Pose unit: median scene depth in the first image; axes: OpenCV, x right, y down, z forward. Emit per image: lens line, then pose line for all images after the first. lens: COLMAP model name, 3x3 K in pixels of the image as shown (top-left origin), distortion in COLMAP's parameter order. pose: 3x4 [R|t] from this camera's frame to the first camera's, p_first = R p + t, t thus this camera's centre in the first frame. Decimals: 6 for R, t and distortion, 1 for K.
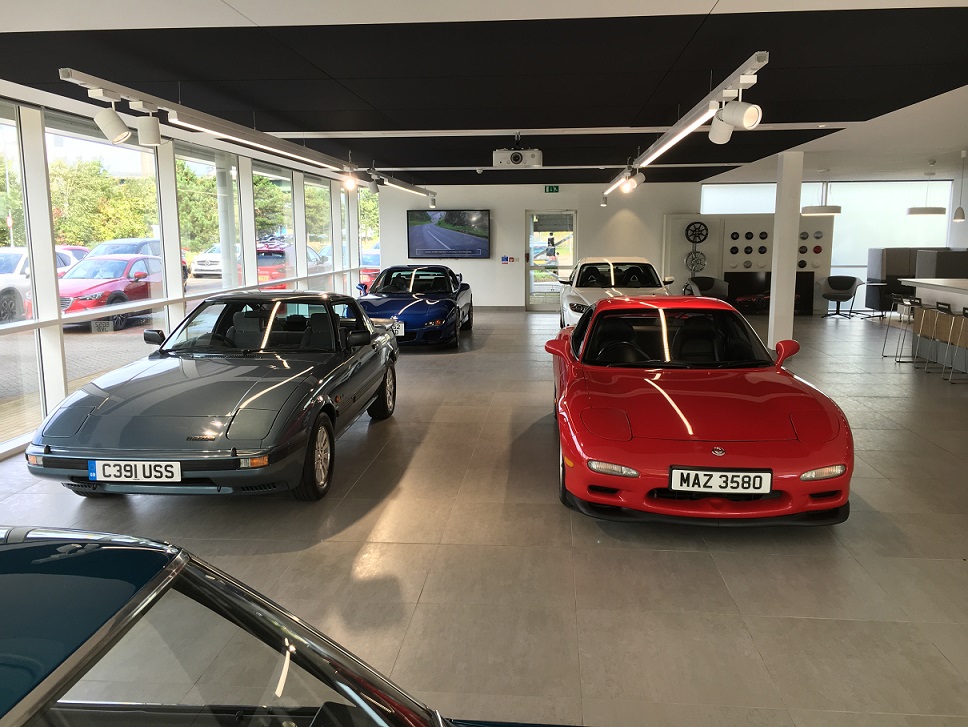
lens RADIAL K [[821.3, 0, 485.1], [0, 821.3, 364.8], [0, 0, 1]] dist [0.088338, -0.119229]
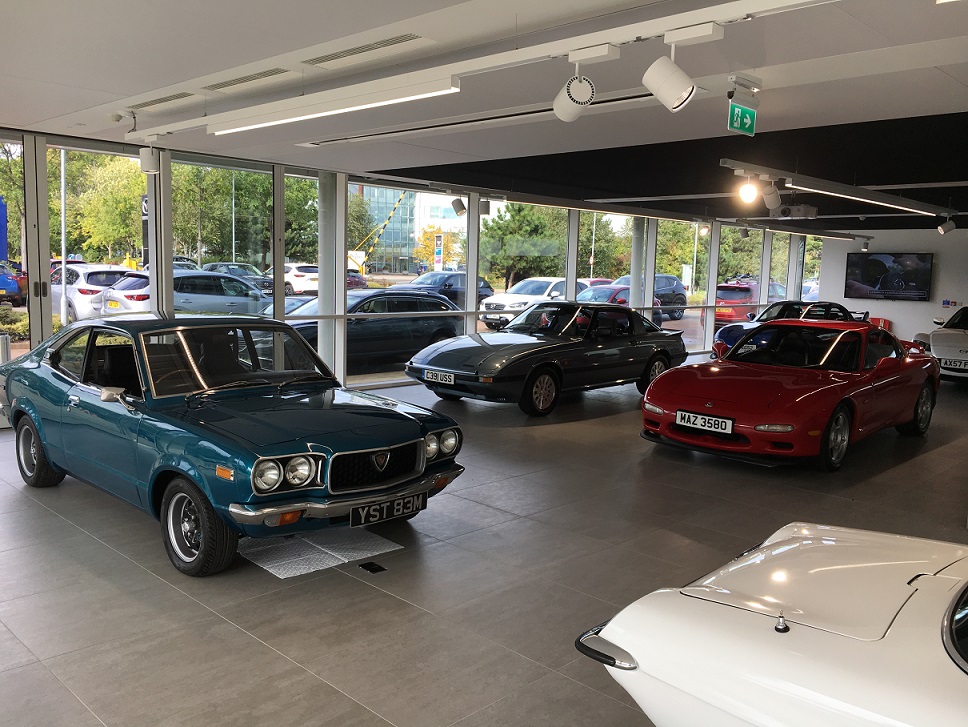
lens RADIAL K [[821.3, 0, 485.1], [0, 821.3, 364.8], [0, 0, 1]] dist [0.088338, -0.119229]
pose [[0.774111, 0.101672, -0.624832, 0.915531], [-0.132683, 0.991154, -0.003102, 0.090042], [0.618989, 0.085306, 0.780753, -0.492465]]
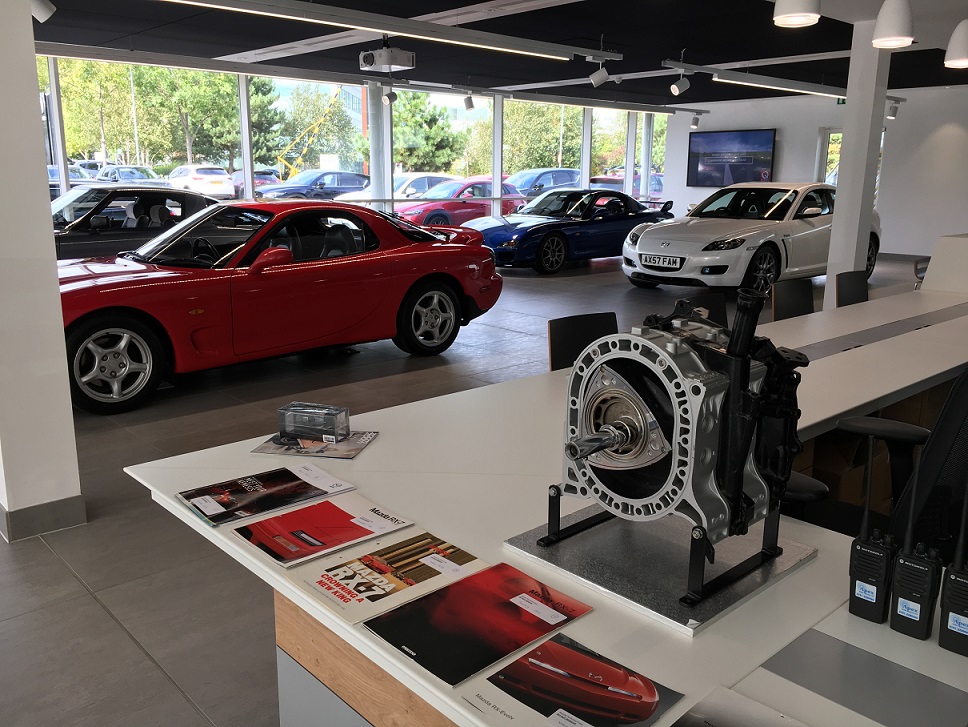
lens RADIAL K [[821.3, 0, 485.1], [0, 821.3, 364.8], [0, 0, 1]] dist [0.088338, -0.119229]
pose [[0.737947, 0.164590, -0.654480, 1.508571], [-0.120451, 0.986354, 0.112237, -0.041273], [0.664022, -0.003992, 0.747702, 0.655334]]
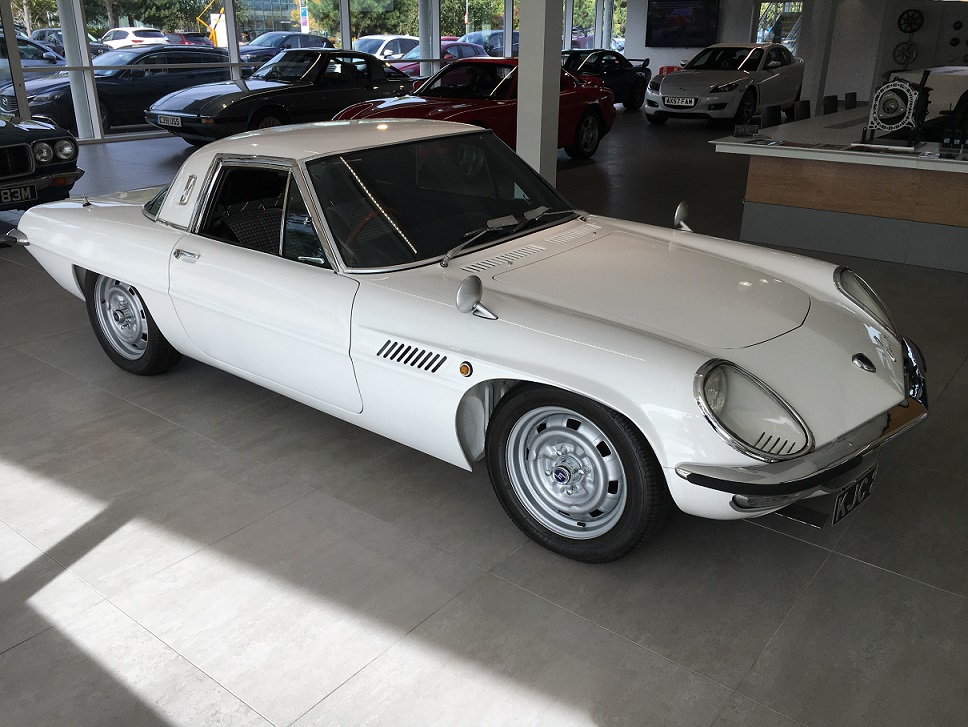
lens RADIAL K [[821.3, 0, 485.1], [0, 821.3, 364.8], [0, 0, 1]] dist [0.088338, -0.119229]
pose [[0.836571, 0.211219, -0.505506, 1.555442], [-0.095806, 0.964877, 0.244609, 0.131747], [0.539417, -0.156202, 0.827424, -0.490120]]
